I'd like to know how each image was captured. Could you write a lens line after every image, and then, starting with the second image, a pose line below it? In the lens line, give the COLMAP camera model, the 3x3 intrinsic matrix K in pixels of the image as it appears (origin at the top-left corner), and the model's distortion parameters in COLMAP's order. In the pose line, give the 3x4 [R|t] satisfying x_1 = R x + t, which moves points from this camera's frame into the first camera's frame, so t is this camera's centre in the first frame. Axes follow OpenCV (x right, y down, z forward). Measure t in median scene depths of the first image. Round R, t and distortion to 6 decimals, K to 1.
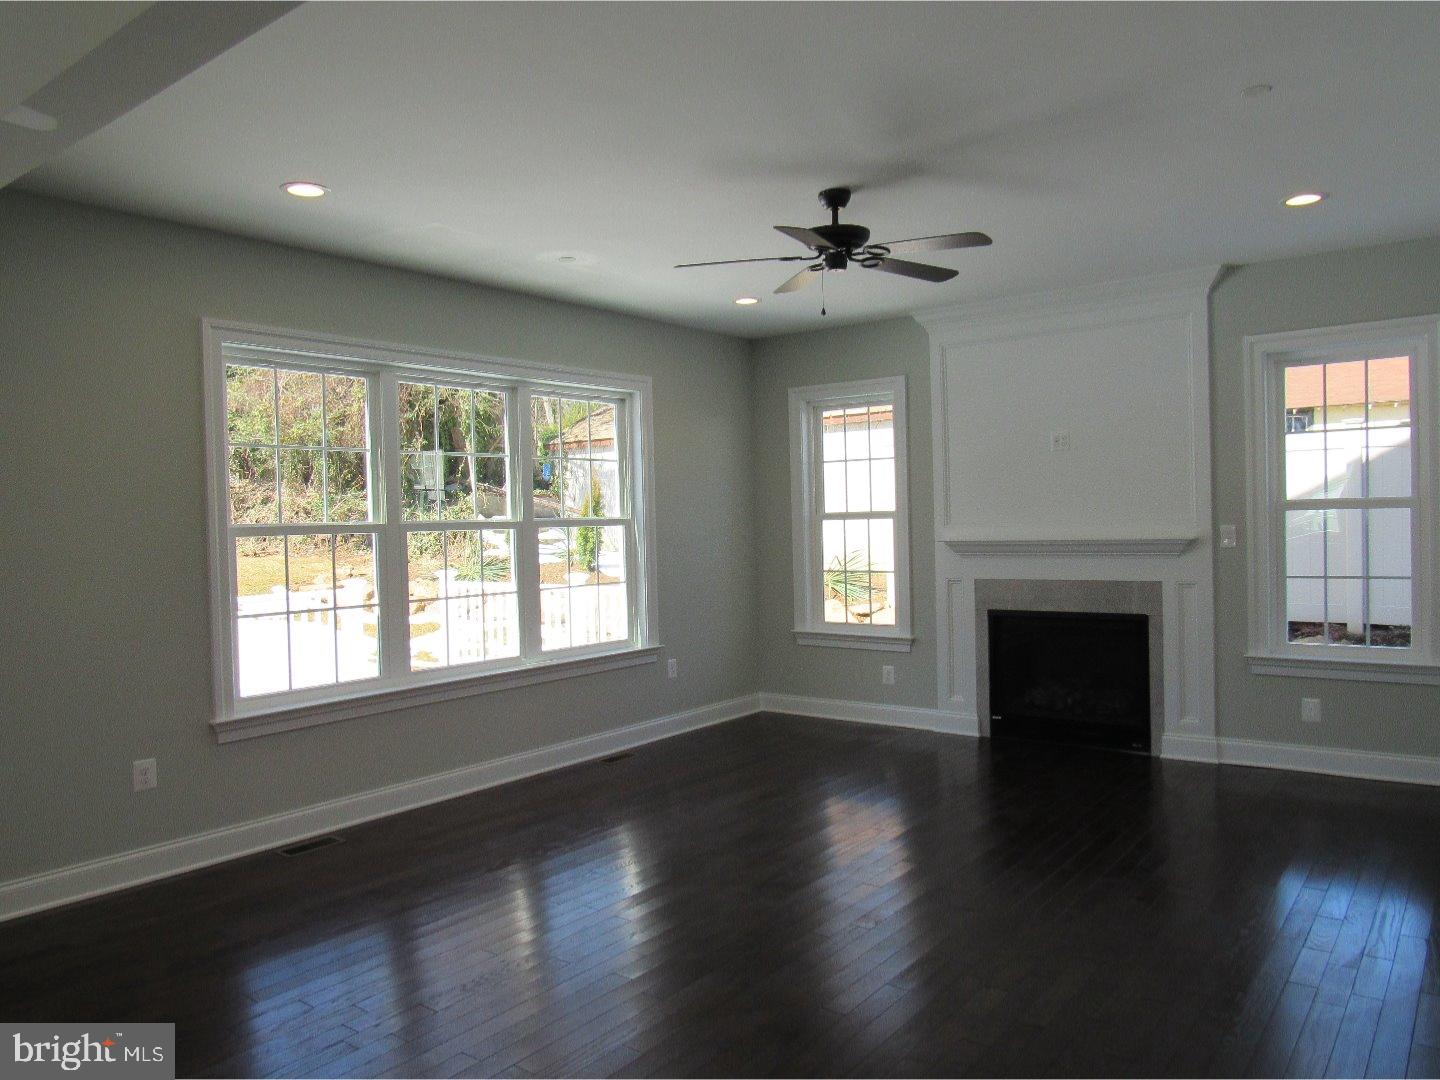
lens RADIAL K [[1030.0, 0, 728.6], [0, 1030.0, 540.3], [0, 0, 1]] dist [-0.021210, 0.001047]
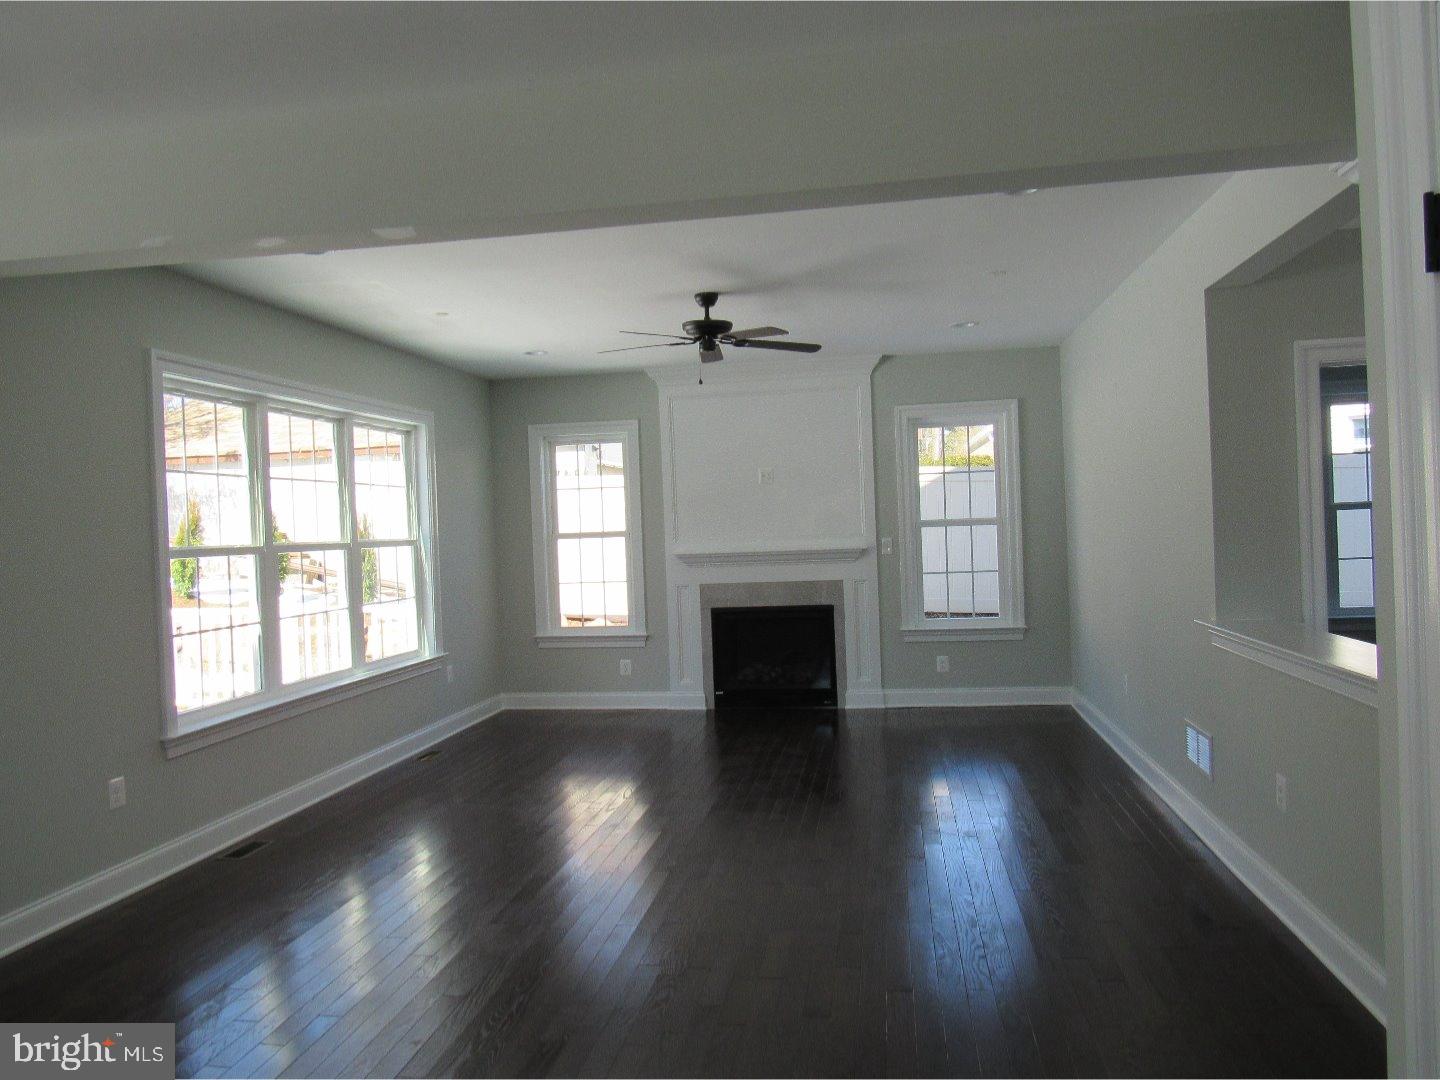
lens RADIAL K [[1030.0, 0, 728.6], [0, 1030.0, 540.3], [0, 0, 1]] dist [-0.021210, 0.001047]
pose [[0.878622, -0.013073, 0.477338, -0.330312], [0.022990, 0.999624, -0.014939, 0.003665], [-0.476964, 0.024100, 0.878593, -0.123848]]
